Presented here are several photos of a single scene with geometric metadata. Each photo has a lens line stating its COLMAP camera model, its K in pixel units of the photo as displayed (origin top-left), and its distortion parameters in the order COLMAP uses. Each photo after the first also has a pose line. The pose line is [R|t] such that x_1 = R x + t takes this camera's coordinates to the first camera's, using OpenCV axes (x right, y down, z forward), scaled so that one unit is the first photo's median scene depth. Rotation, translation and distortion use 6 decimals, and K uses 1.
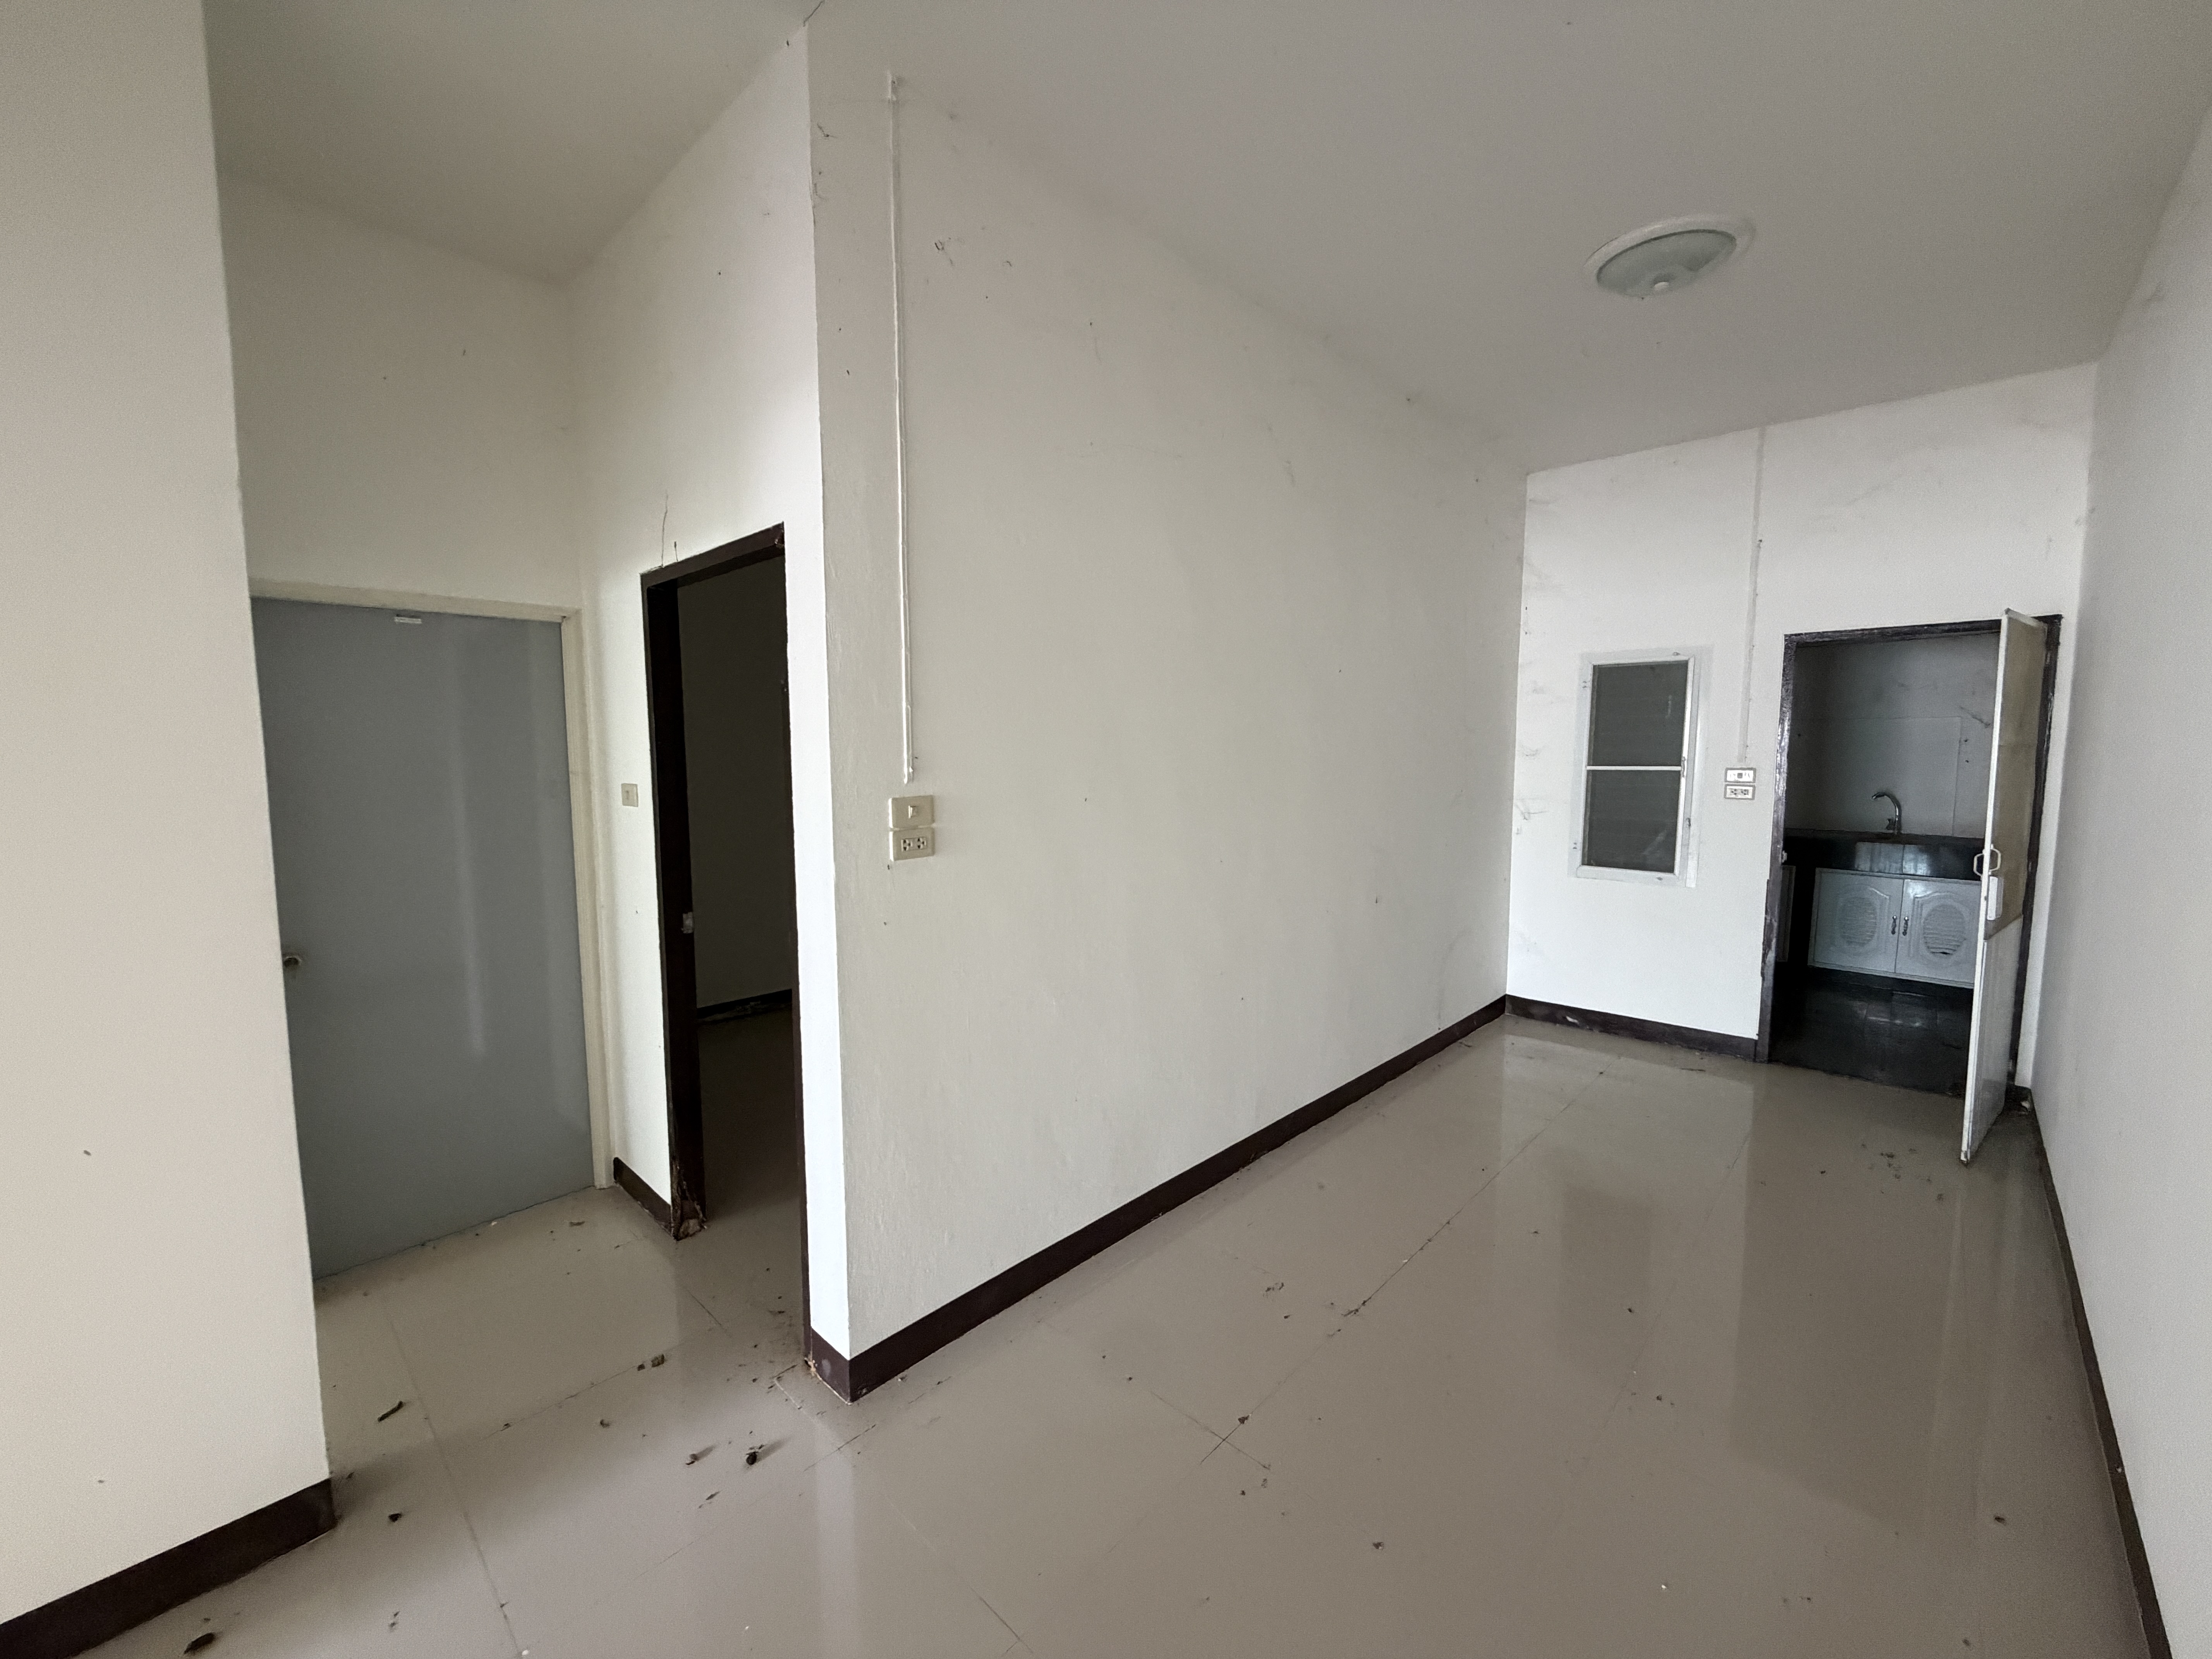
lens RADIAL K [[880.8, 0, 1098.4], [0, 880.8, 829.2], [0, 0, 1]] dist [0.001585, 0.000385]
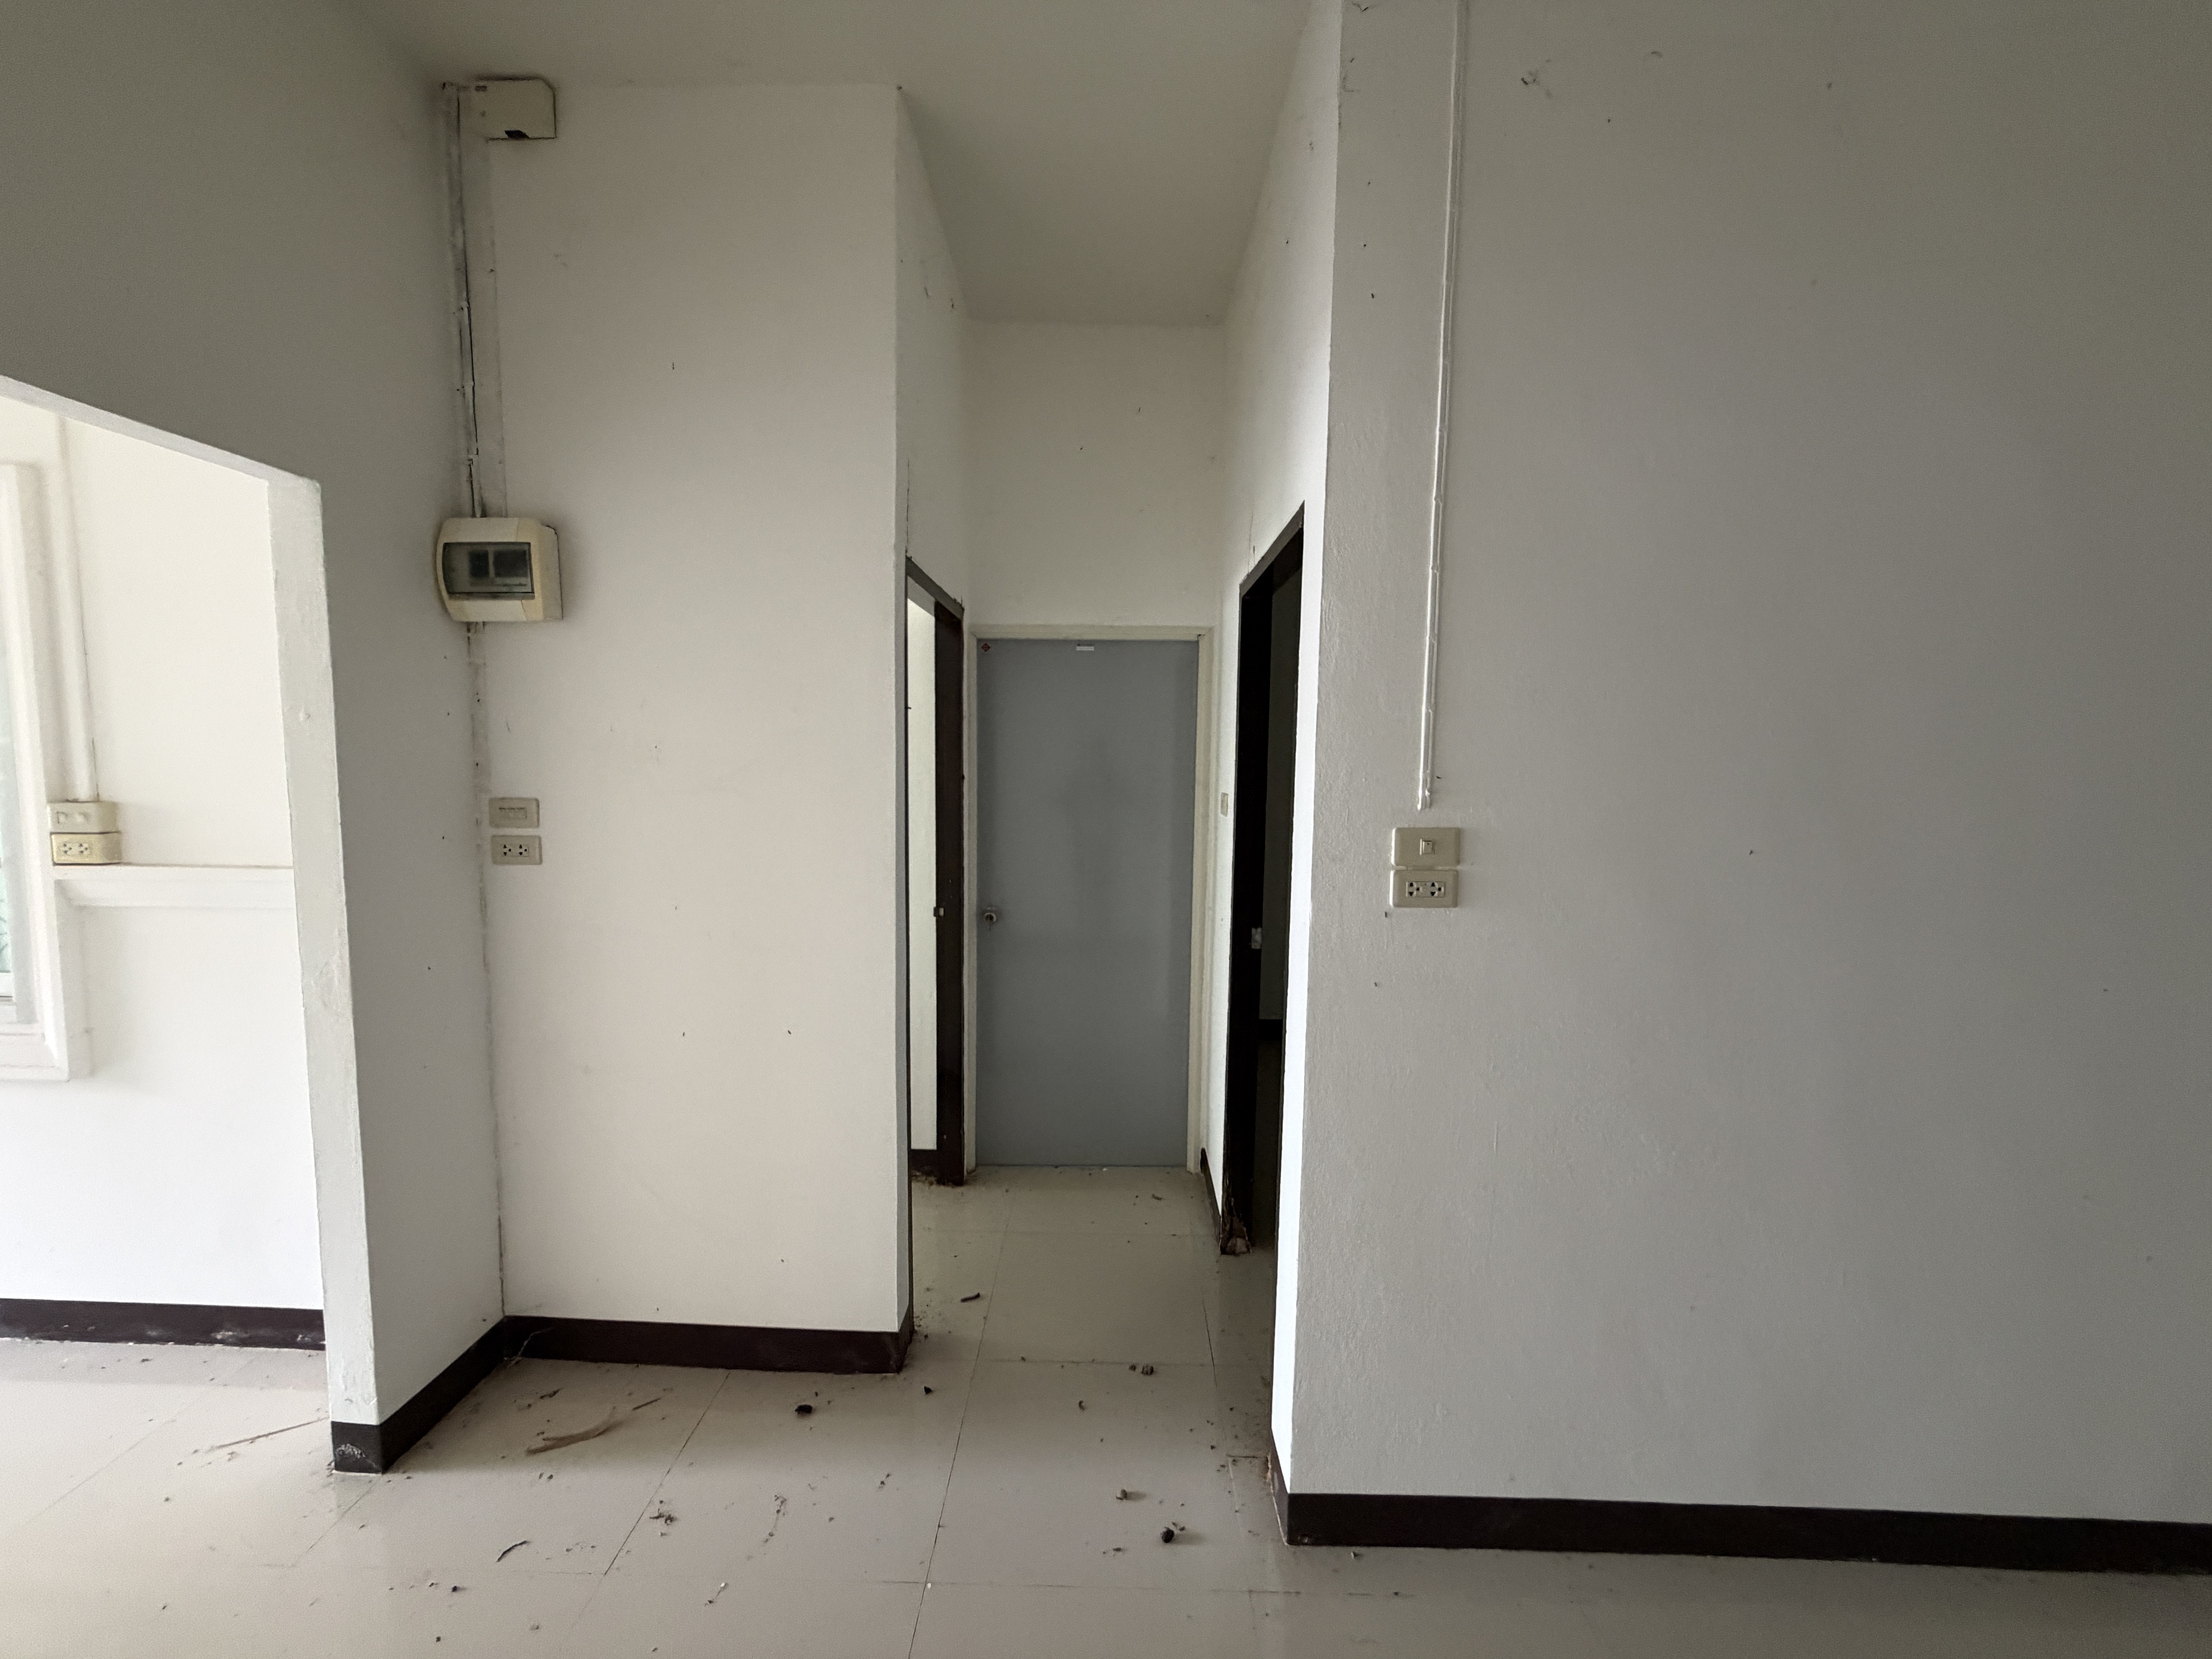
lens RADIAL K [[880.8, 0, 1098.4], [0, 880.8, 829.2], [0, 0, 1]] dist [0.001585, 0.000385]
pose [[0.679782, 0.077360, -0.729323, 0.151311], [-0.086950, 0.995909, 0.024593, -0.029047], [0.728242, 0.046697, 0.683727, 0.259179]]
